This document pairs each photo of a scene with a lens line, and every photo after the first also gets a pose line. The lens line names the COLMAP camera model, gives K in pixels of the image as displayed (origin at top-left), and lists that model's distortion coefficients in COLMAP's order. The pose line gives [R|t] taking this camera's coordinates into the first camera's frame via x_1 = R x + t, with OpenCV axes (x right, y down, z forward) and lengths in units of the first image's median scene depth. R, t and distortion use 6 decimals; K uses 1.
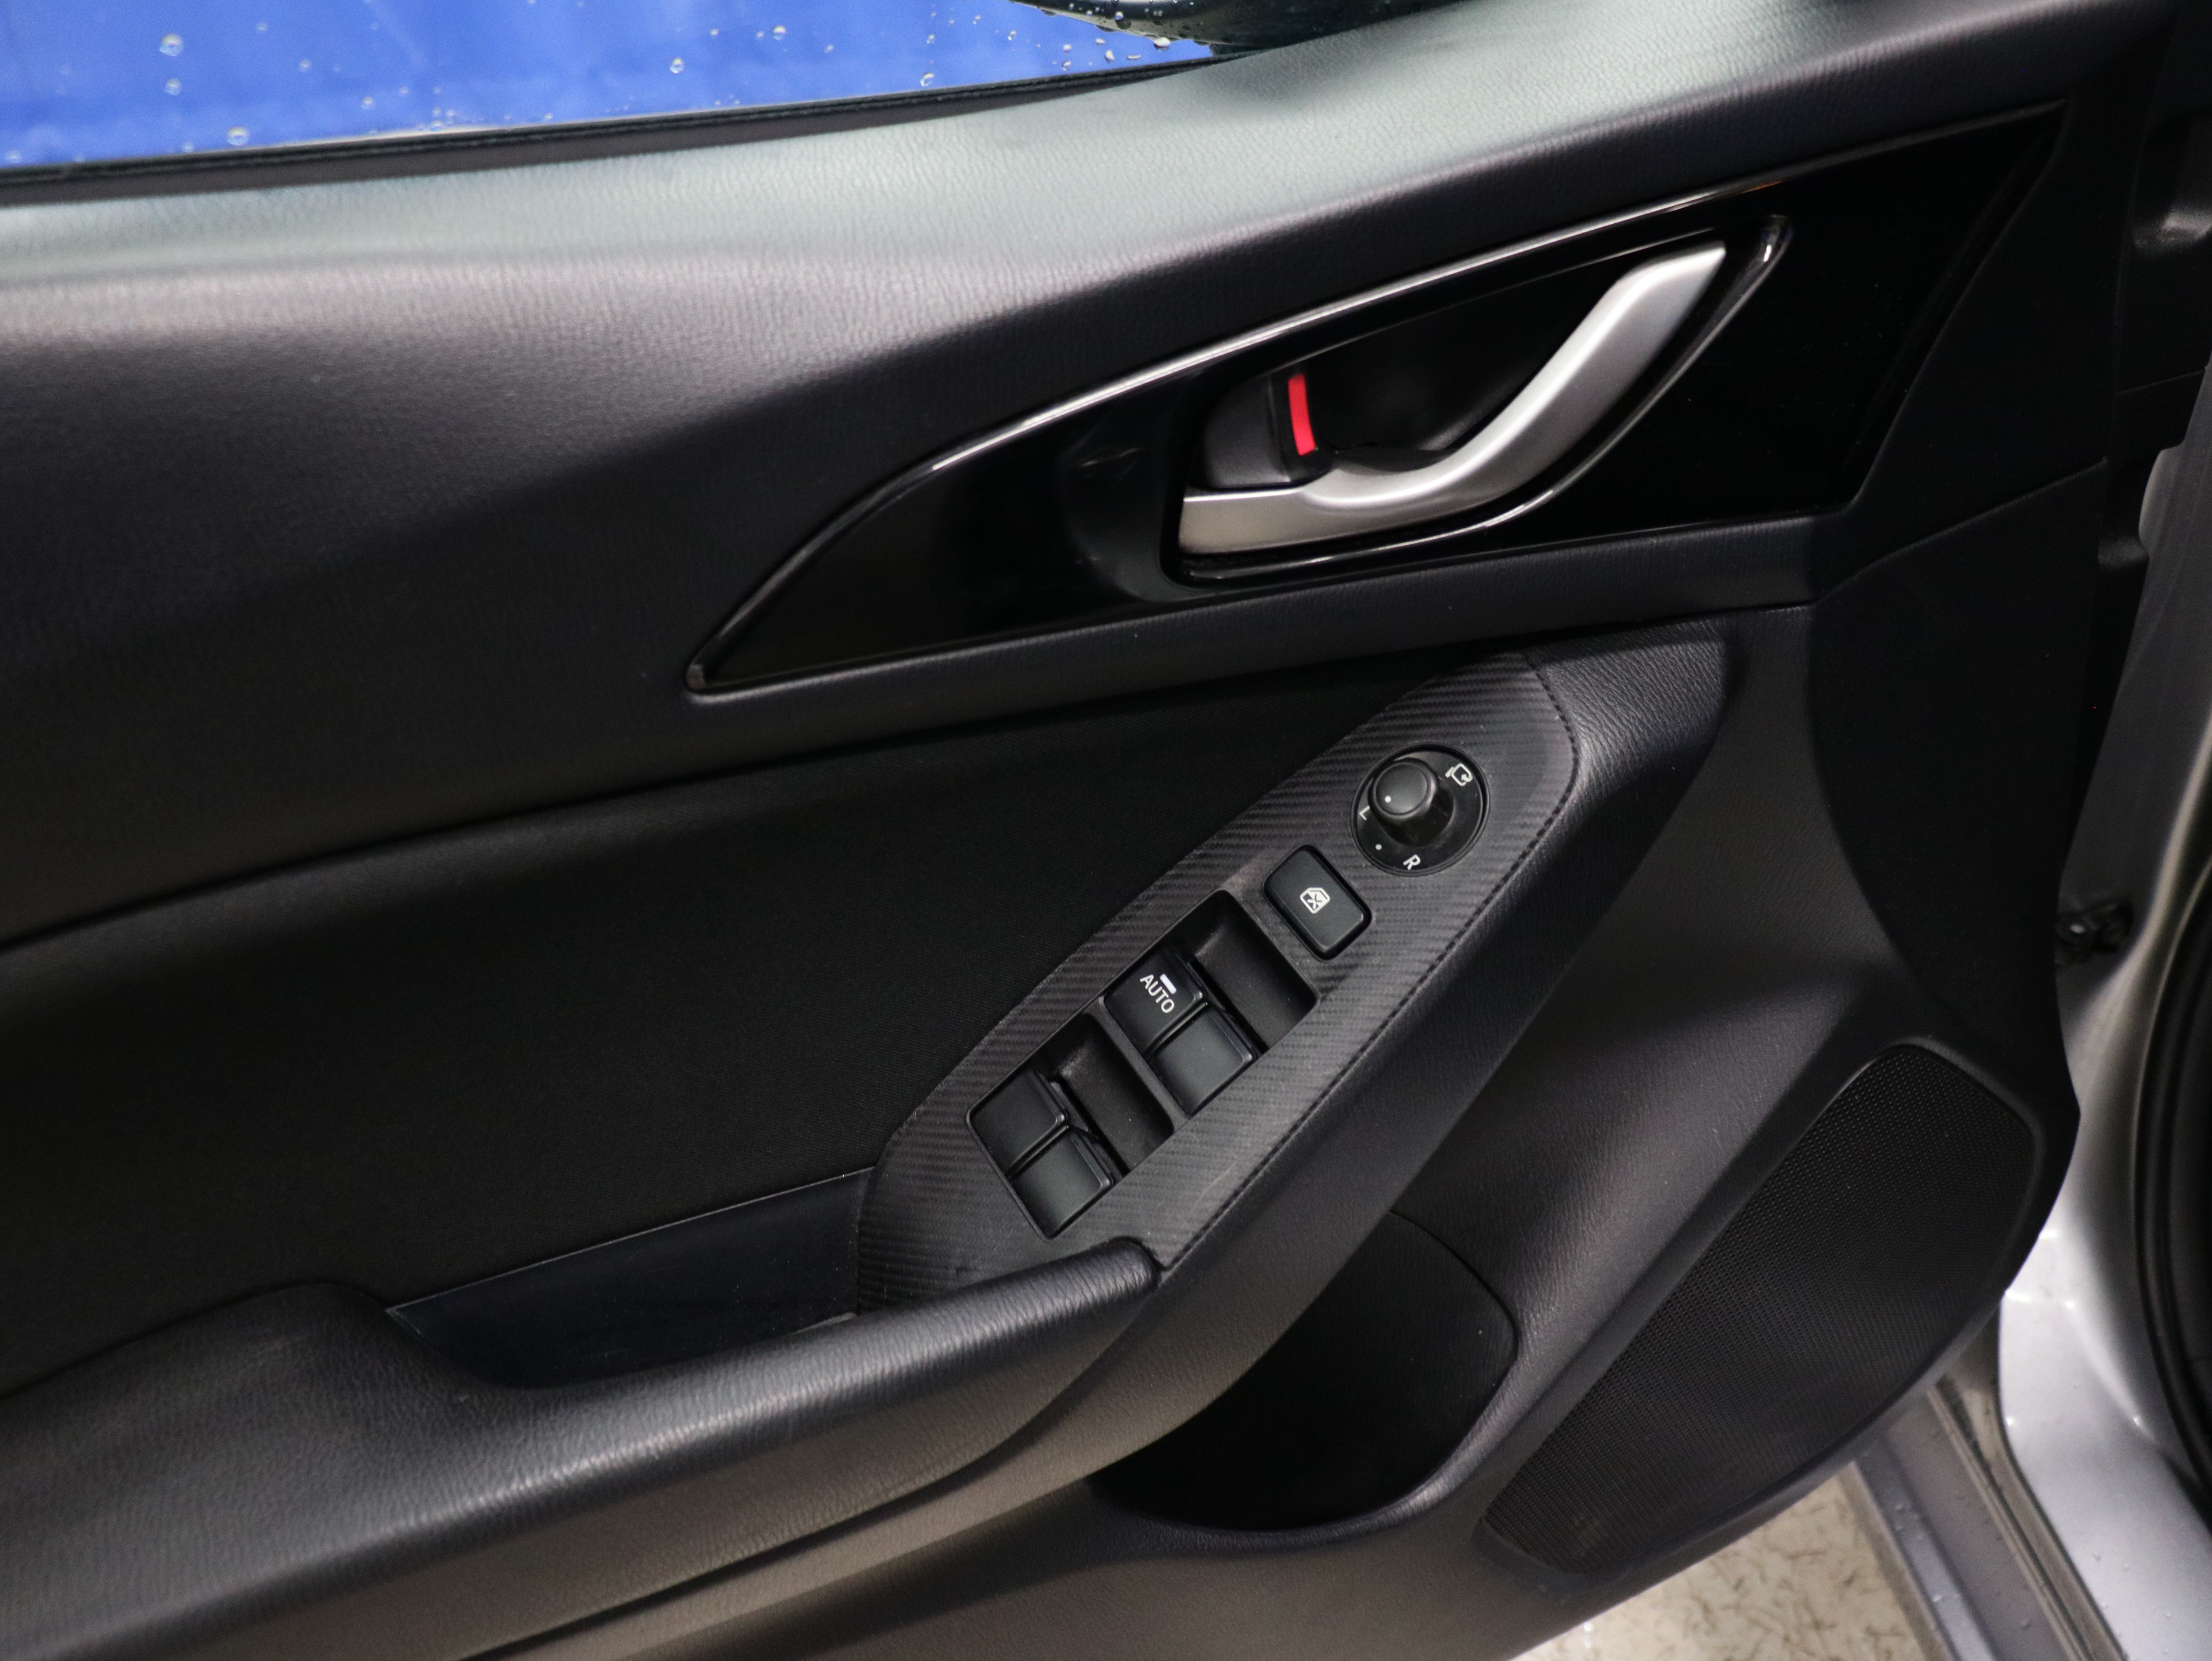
lens RADIAL K [[1975.9, 0, 1096.9], [0, 1975.9, 824.7], [0, 0, 1]] dist [-0.033456, 0.065660]
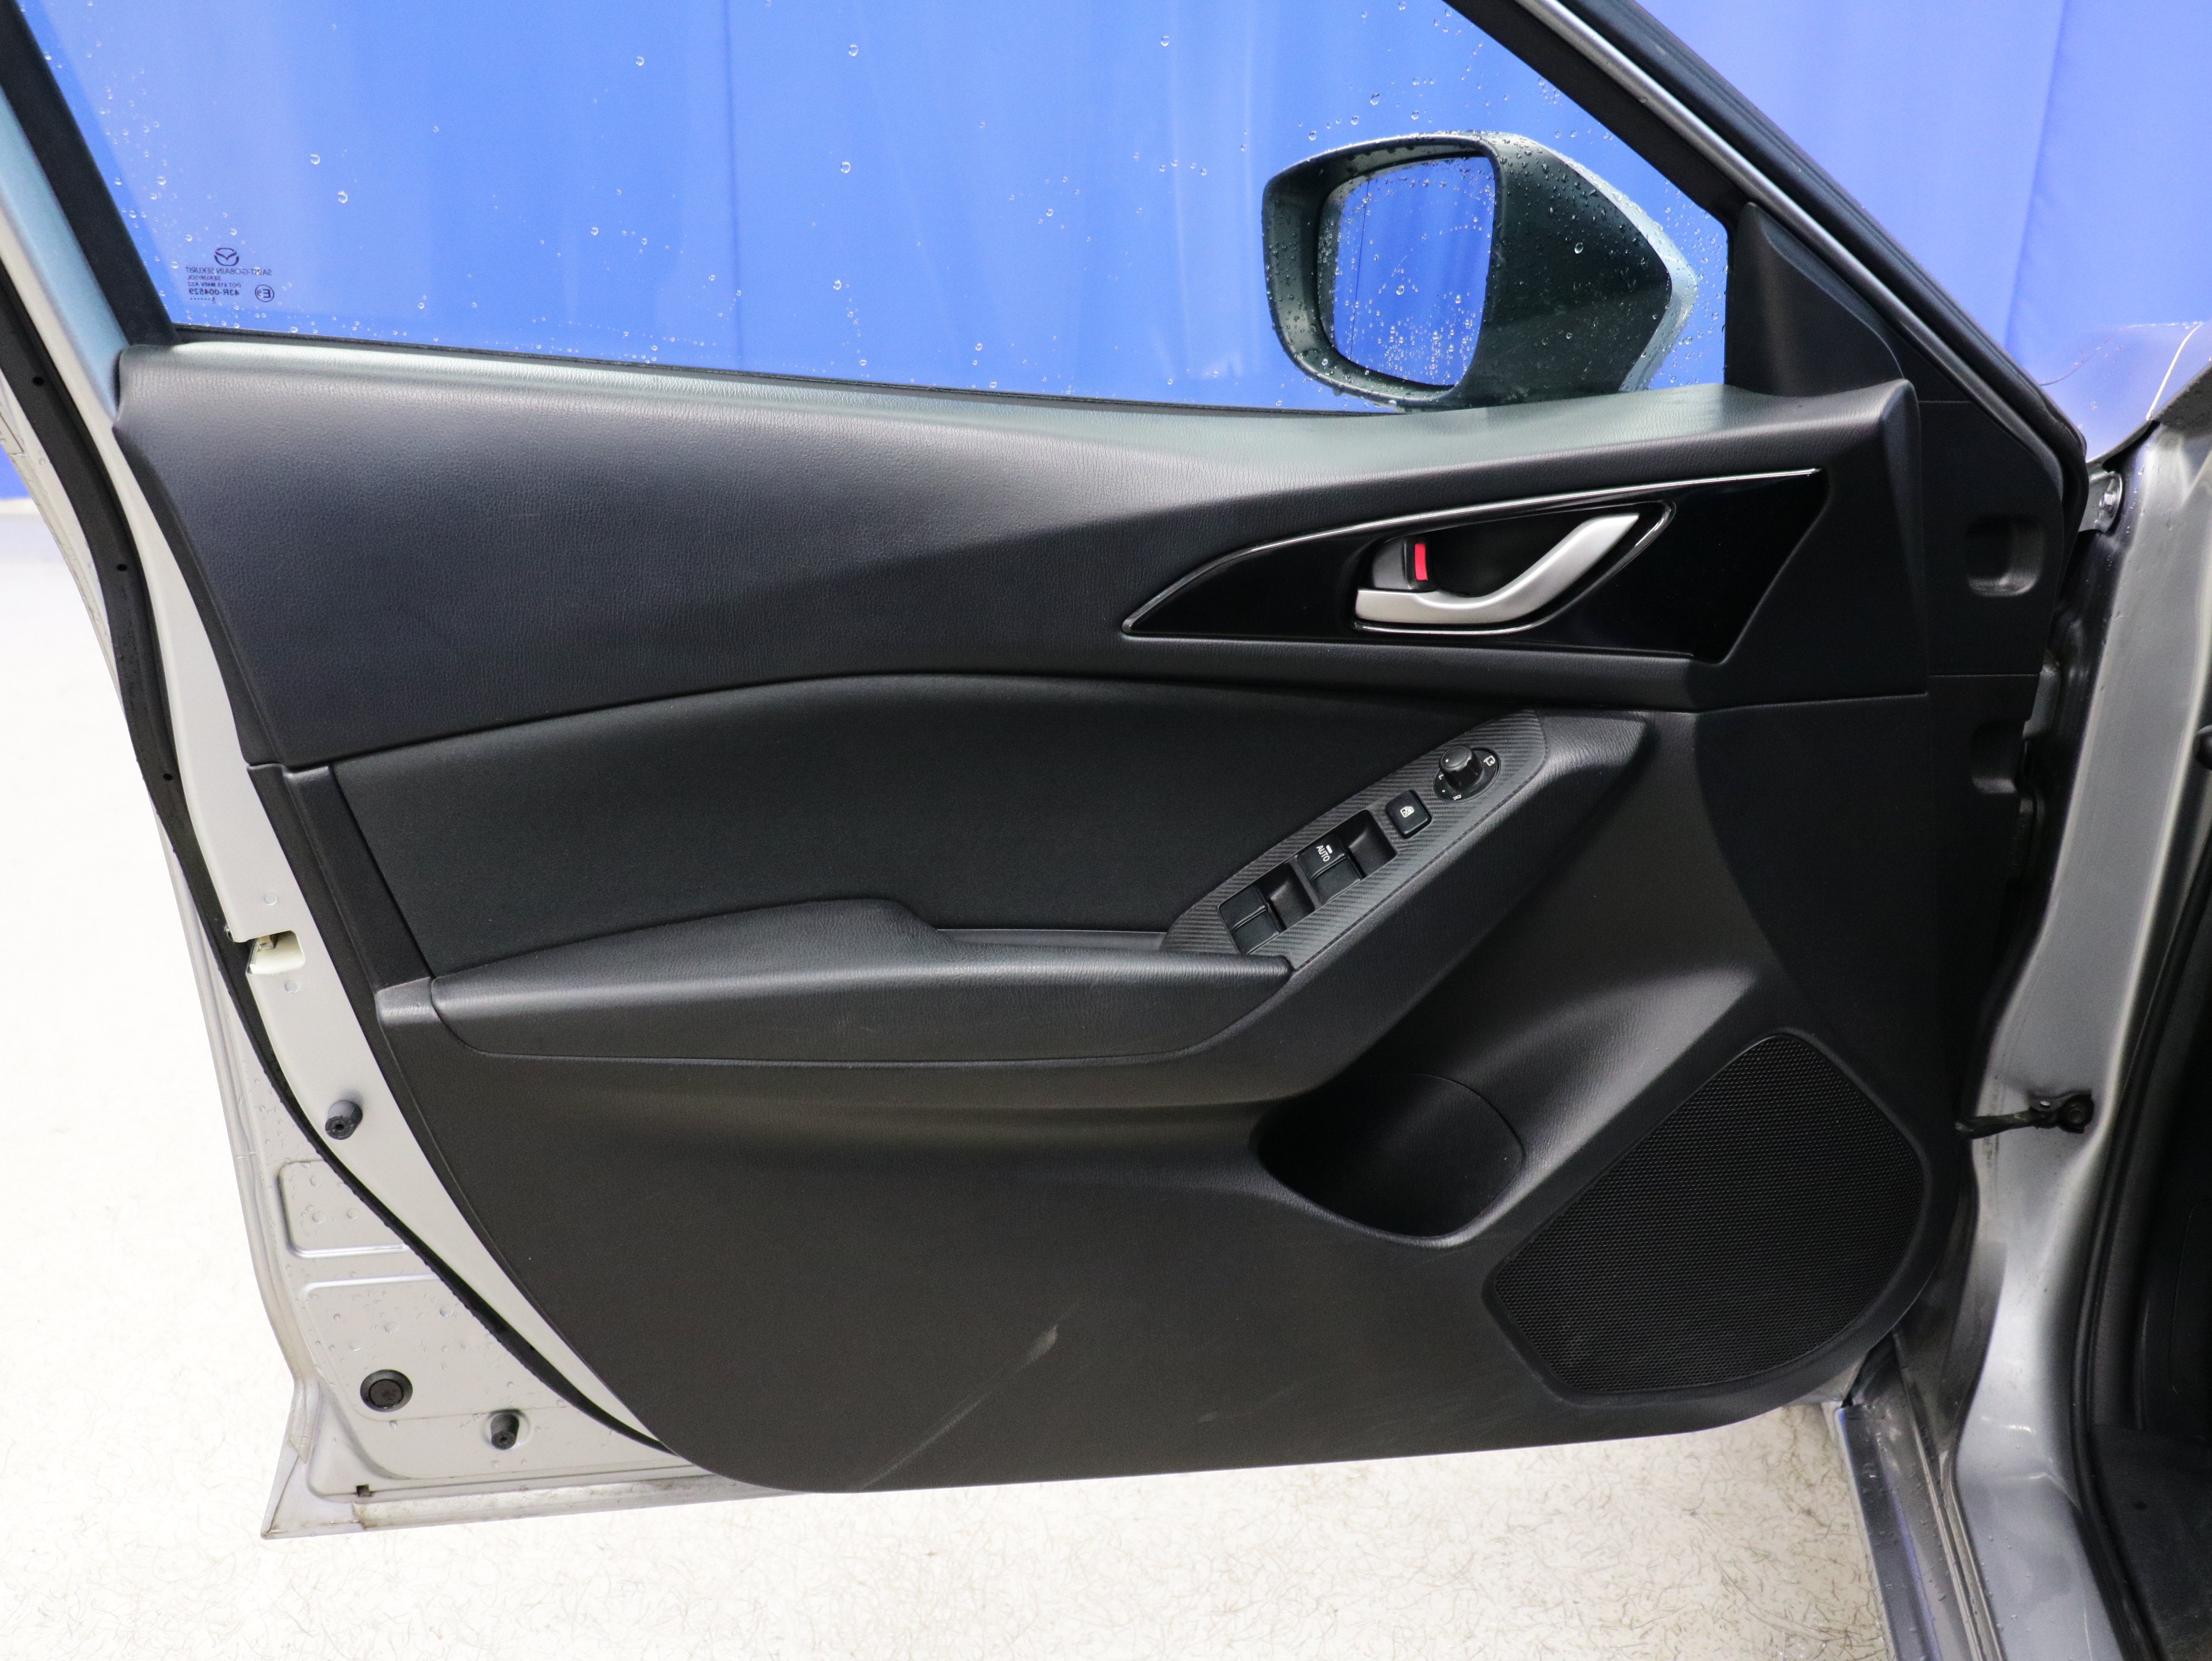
lens RADIAL K [[1975.9, 0, 1122.3], [0, 1975.9, 817.2], [0, 0, 1]] dist [-0.033456, 0.065660]
pose [[0.956947, 0.149039, -0.249078, 0.331140], [-0.206468, 0.952653, -0.223210, 0.543589], [0.204018, 0.265027, 0.942411, -0.919577]]
